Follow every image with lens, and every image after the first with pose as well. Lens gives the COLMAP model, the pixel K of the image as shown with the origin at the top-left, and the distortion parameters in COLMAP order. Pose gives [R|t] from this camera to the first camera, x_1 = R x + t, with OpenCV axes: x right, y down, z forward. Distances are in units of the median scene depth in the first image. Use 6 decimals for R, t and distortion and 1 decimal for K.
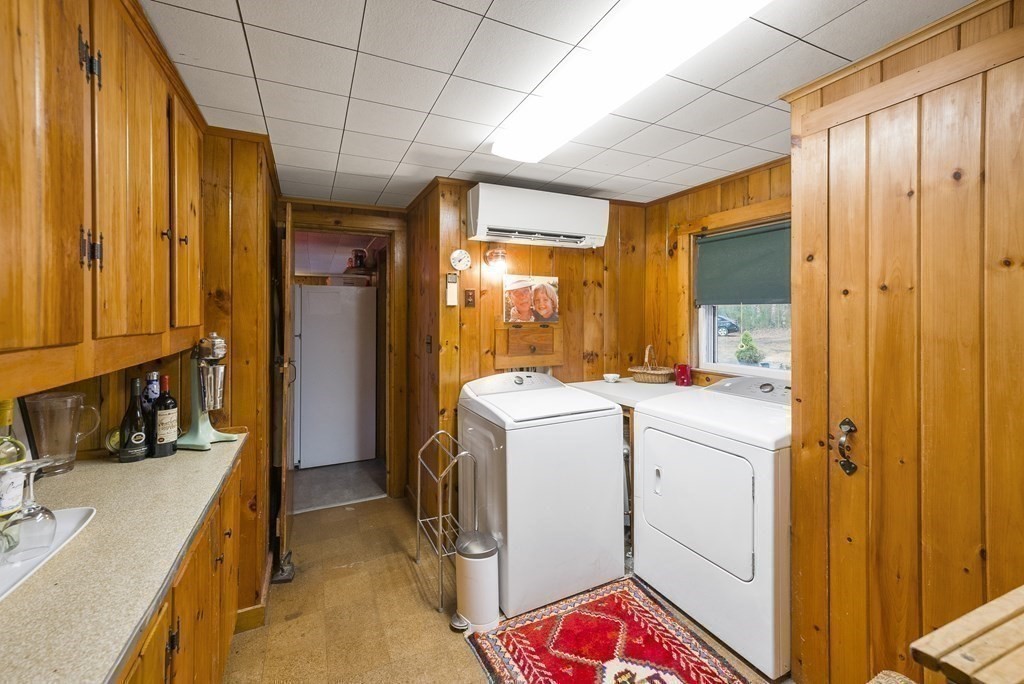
lens RADIAL K [[415.2, 0, 508.2], [0, 415.2, 315.3], [0, 0, 1]] dist [0.005553, 0.001722]
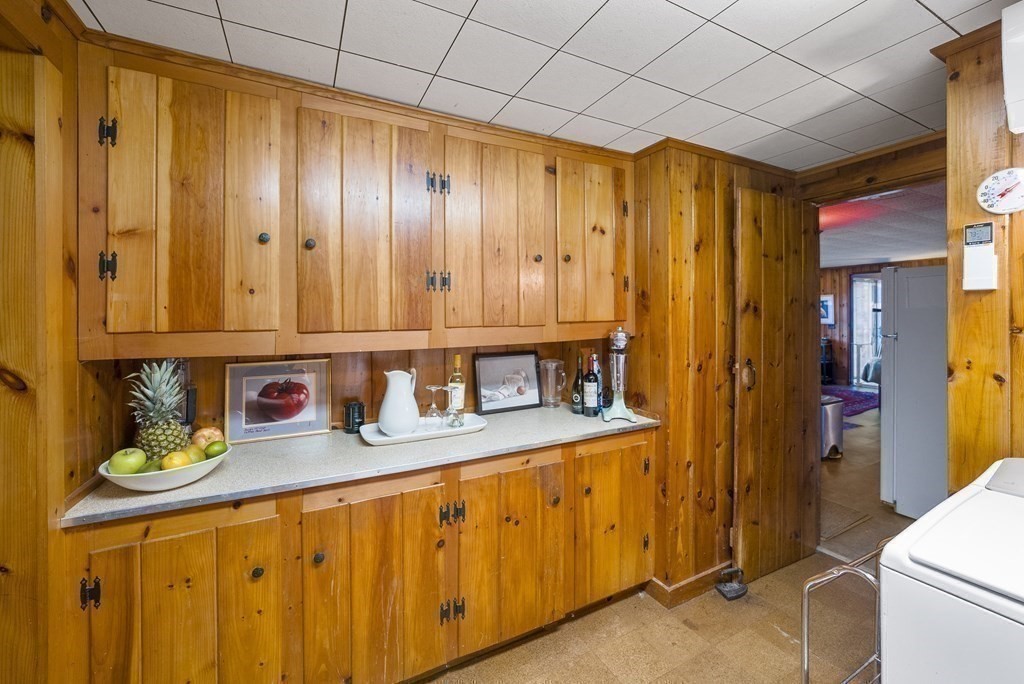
lens RADIAL K [[415.2, 0, 519.2], [0, 415.2, 313.6], [0, 0, 1]] dist [0.005553, 0.001722]
pose [[0.070531, 0.002099, -0.997507, 0.434703], [0.011133, 0.999934, 0.002892, -0.004309], [0.997447, -0.011309, 0.070503, 0.572229]]
